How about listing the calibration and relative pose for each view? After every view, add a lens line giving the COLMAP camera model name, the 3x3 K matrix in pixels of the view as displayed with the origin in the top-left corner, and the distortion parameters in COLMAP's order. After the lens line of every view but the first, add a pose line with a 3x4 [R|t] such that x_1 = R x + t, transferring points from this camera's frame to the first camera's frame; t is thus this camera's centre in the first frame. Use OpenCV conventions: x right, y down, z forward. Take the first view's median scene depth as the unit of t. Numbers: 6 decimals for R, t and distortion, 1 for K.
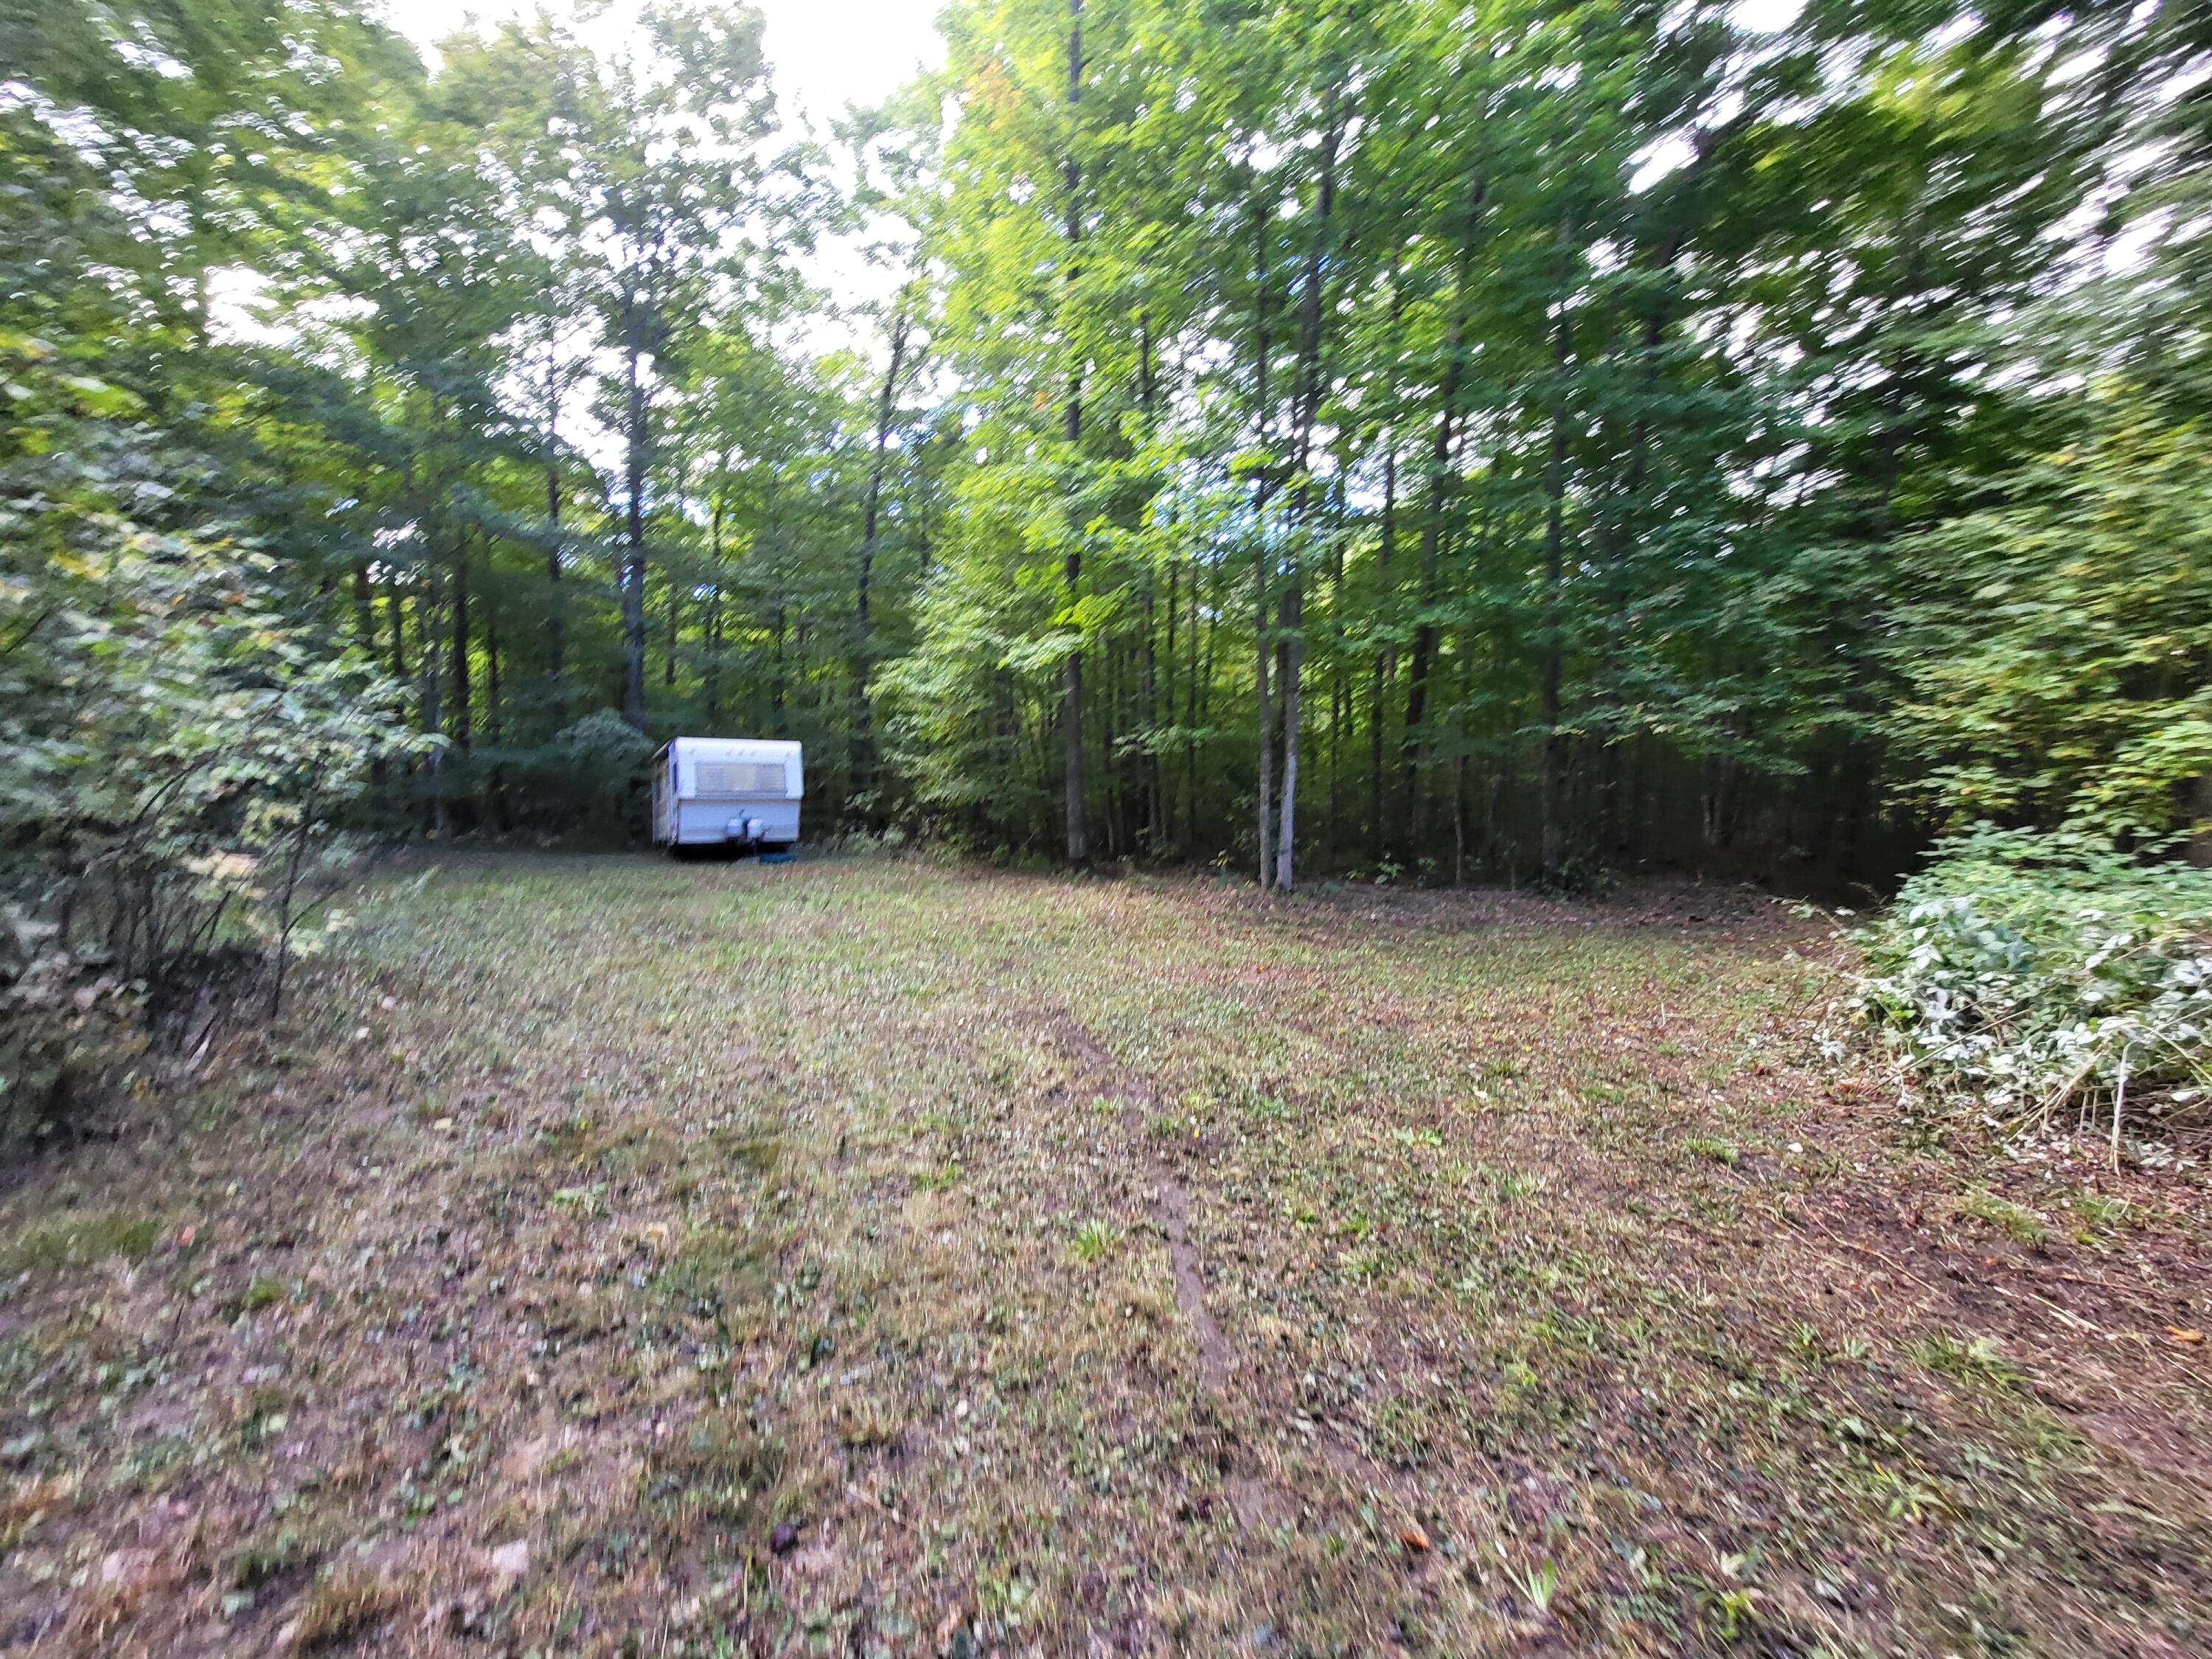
lens RADIAL K [[866.3, 0, 1116.0], [0, 866.3, 835.3], [0, 0, 1]] dist [0.001993, -0.000699]
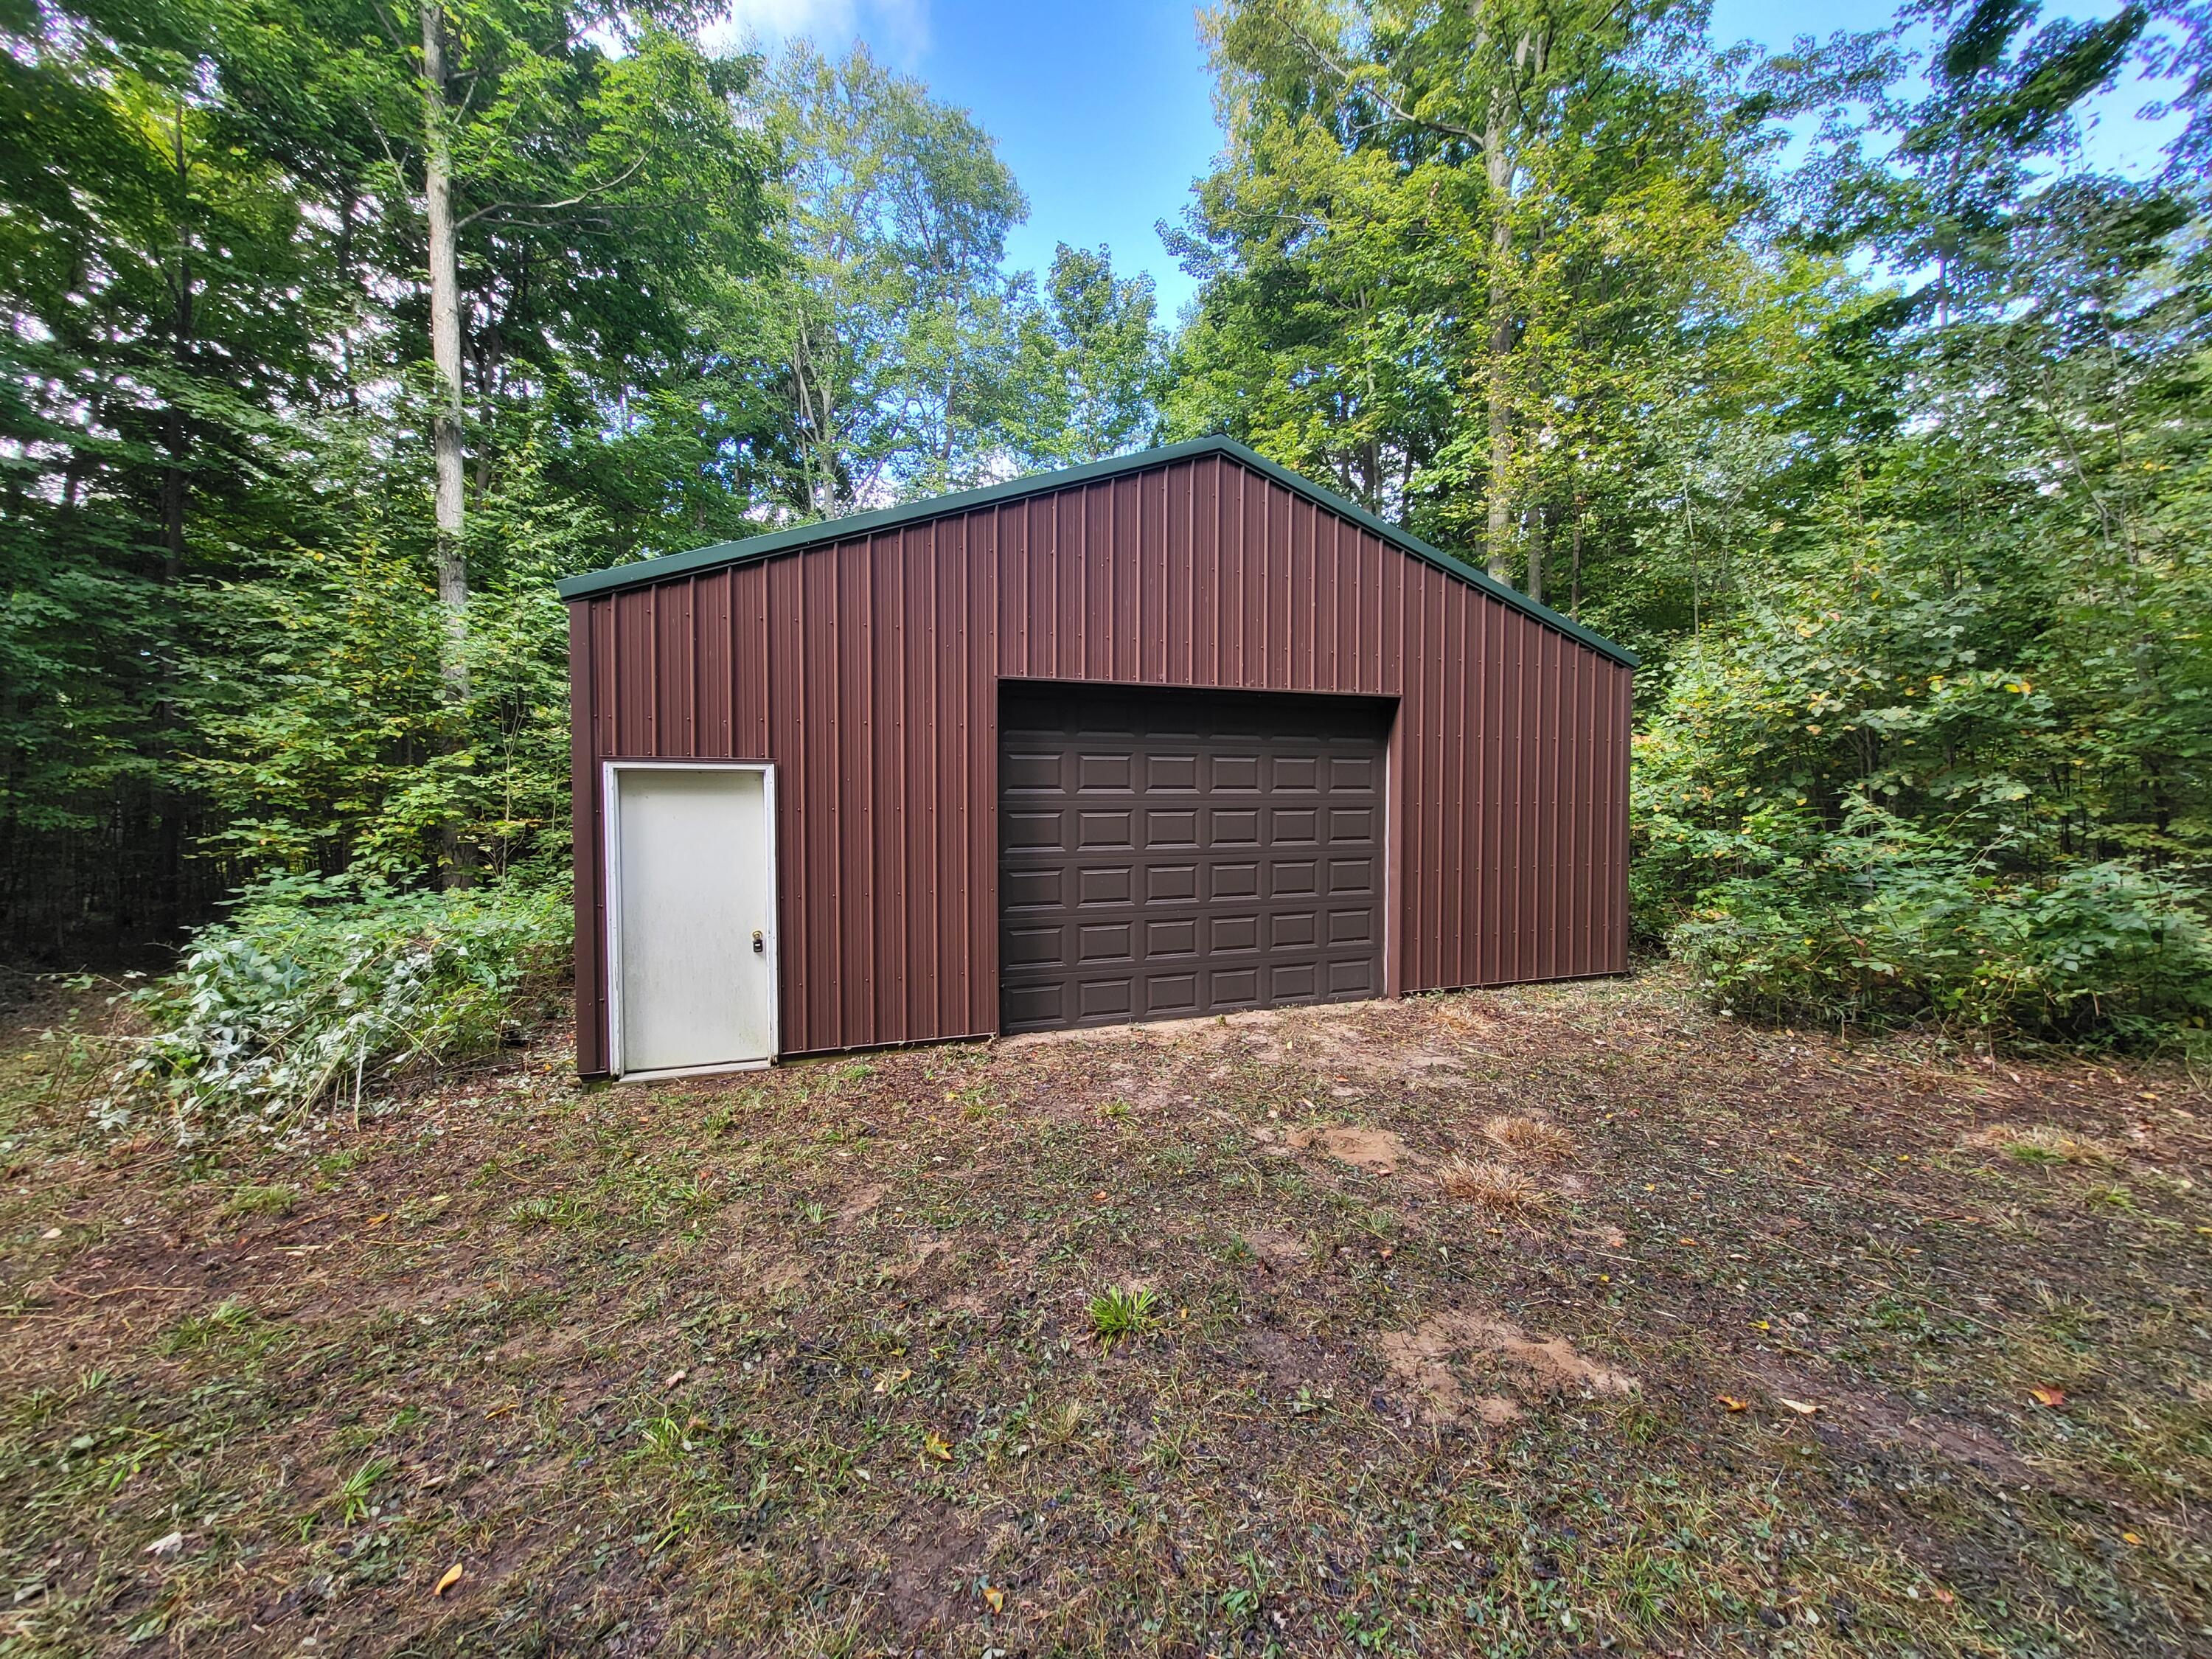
lens RADIAL K [[866.3, 0, 1113.3], [0, 866.3, 831.9], [0, 0, 1]] dist [0.001993, -0.000699]
pose [[0.054675, -0.027879, 0.998115, -0.038310], [0.087730, 0.995878, 0.023011, 0.004997], [-0.994643, 0.086307, 0.056895, -0.120734]]
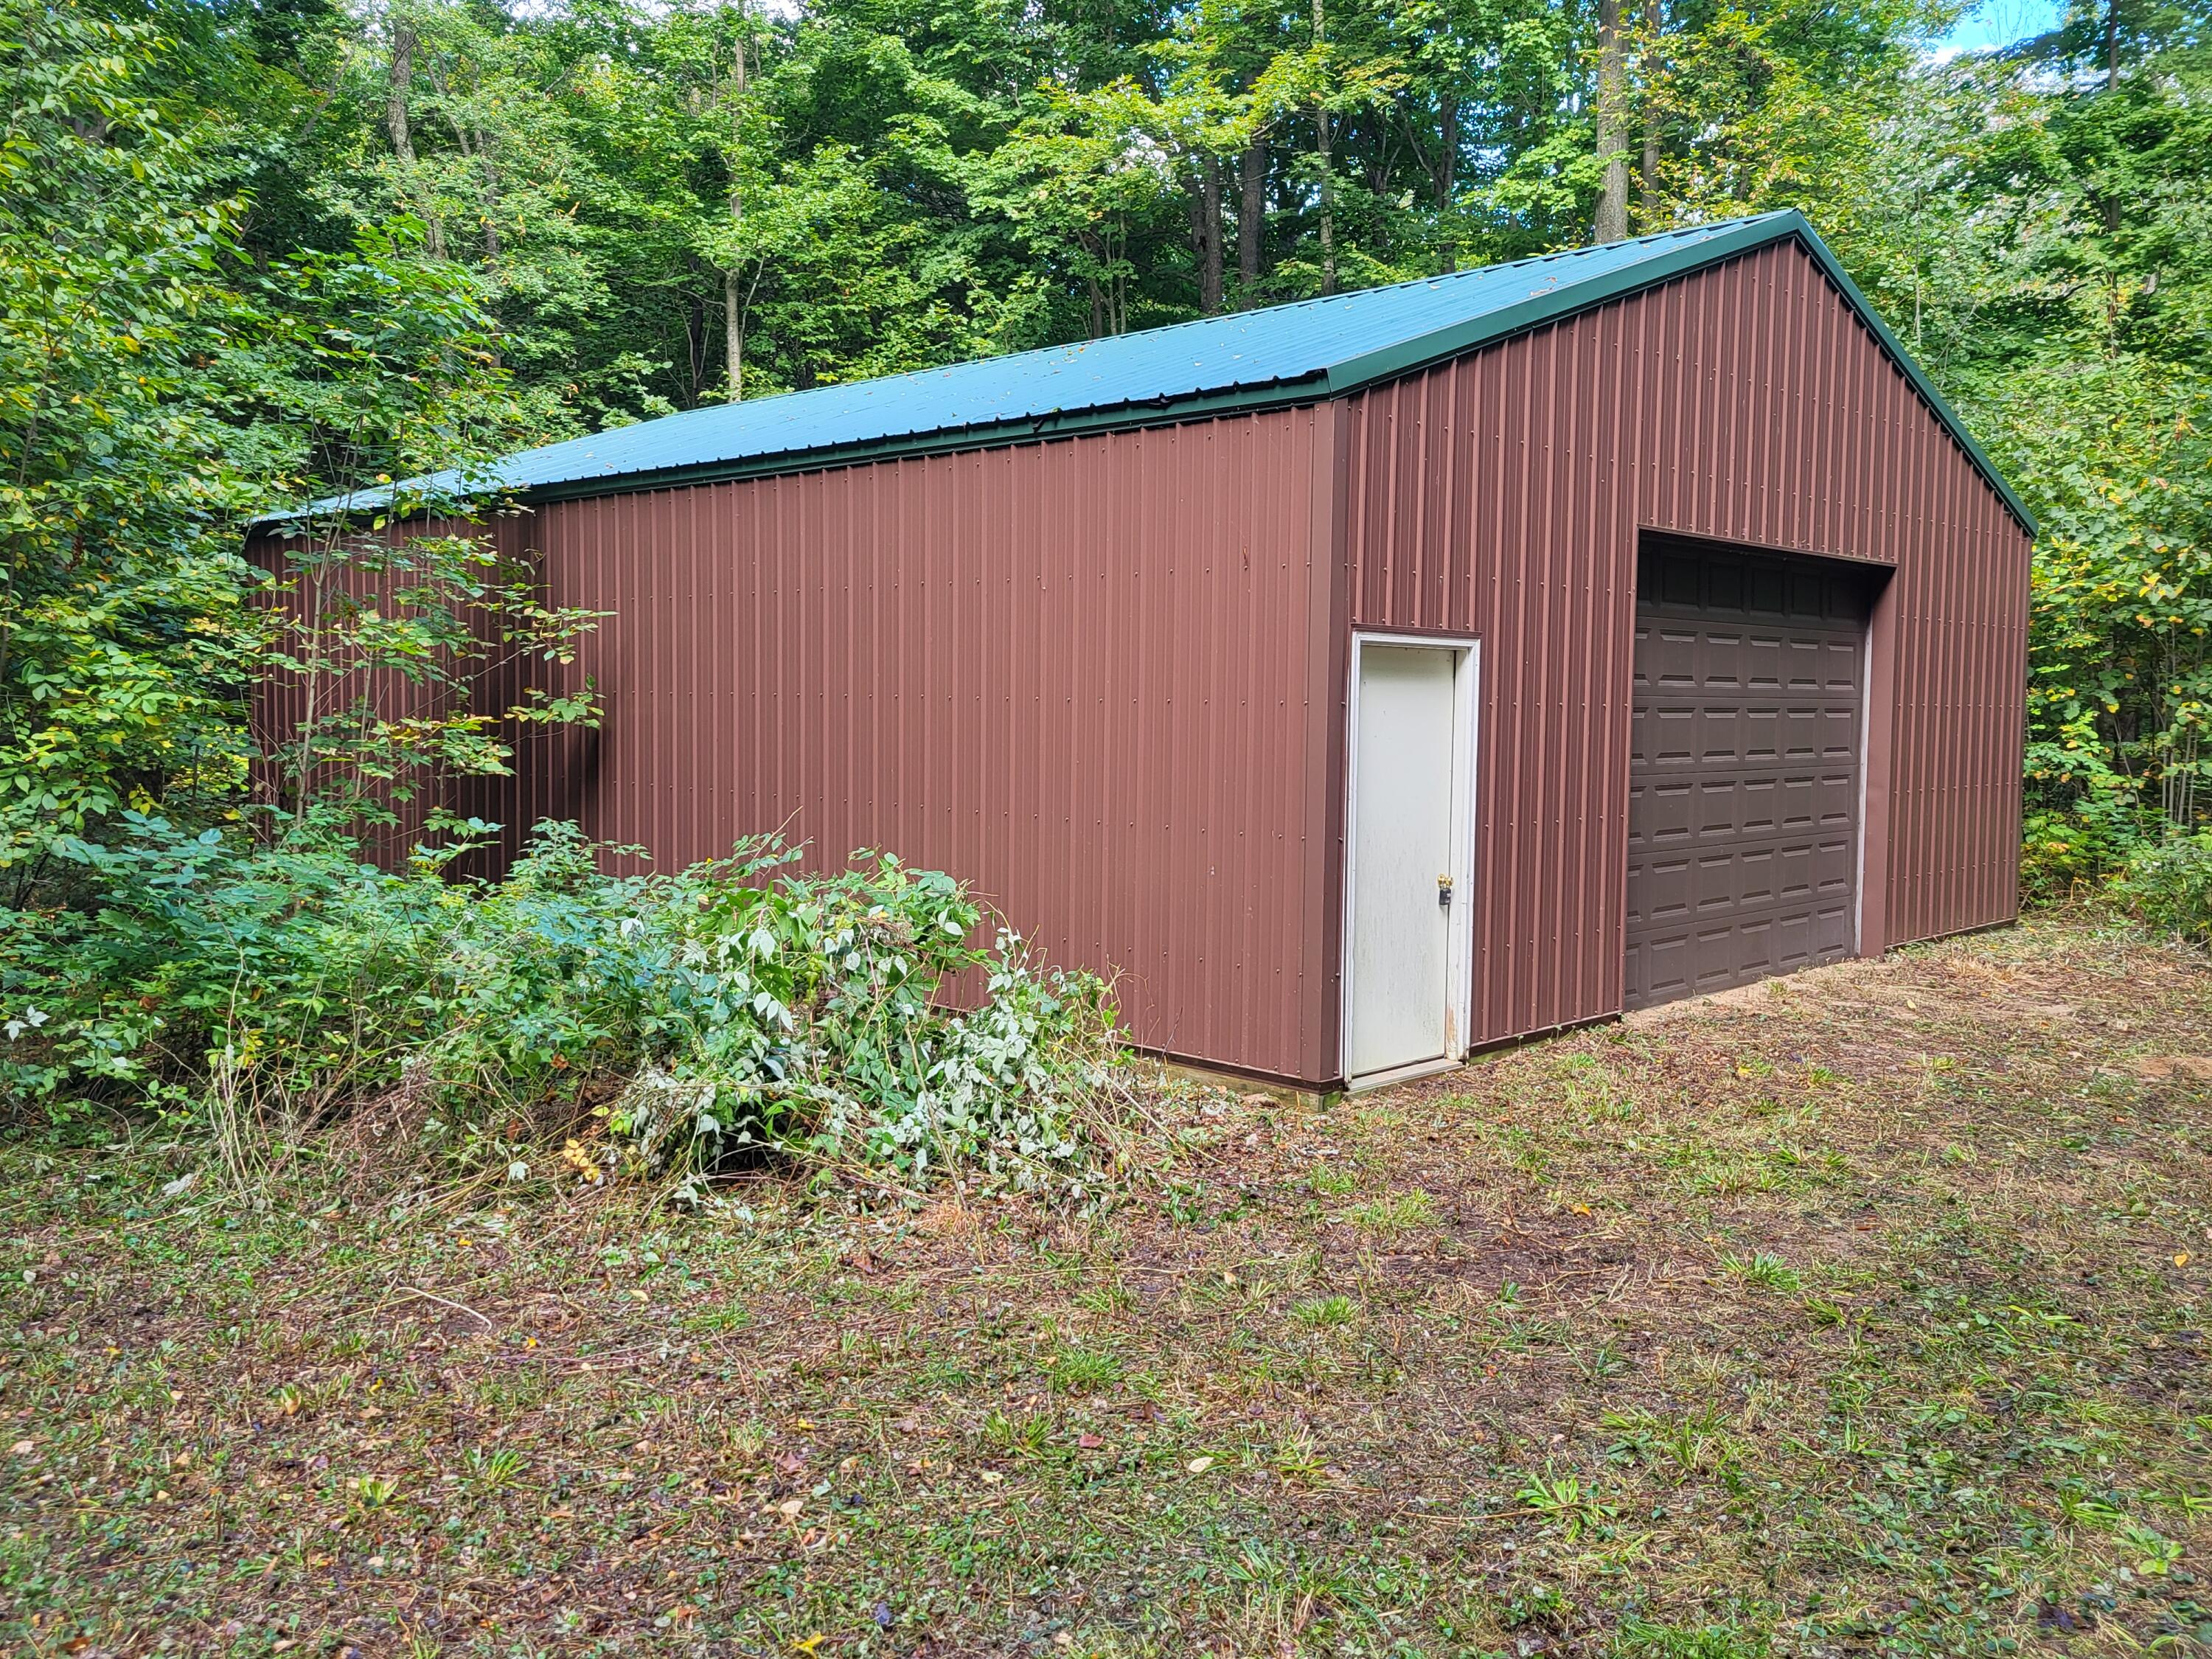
lens RADIAL K [[1800.7, 0, 1105.5], [0, 1800.7, 824.5], [0, 0, 1]] dist [0.000942, 0.001692]
pose [[-0.368781, -0.053668, 0.927966, -0.508875], [0.076863, 0.993152, 0.087984, -0.143077], [-0.926333, 0.103773, -0.362131, 1.928437]]
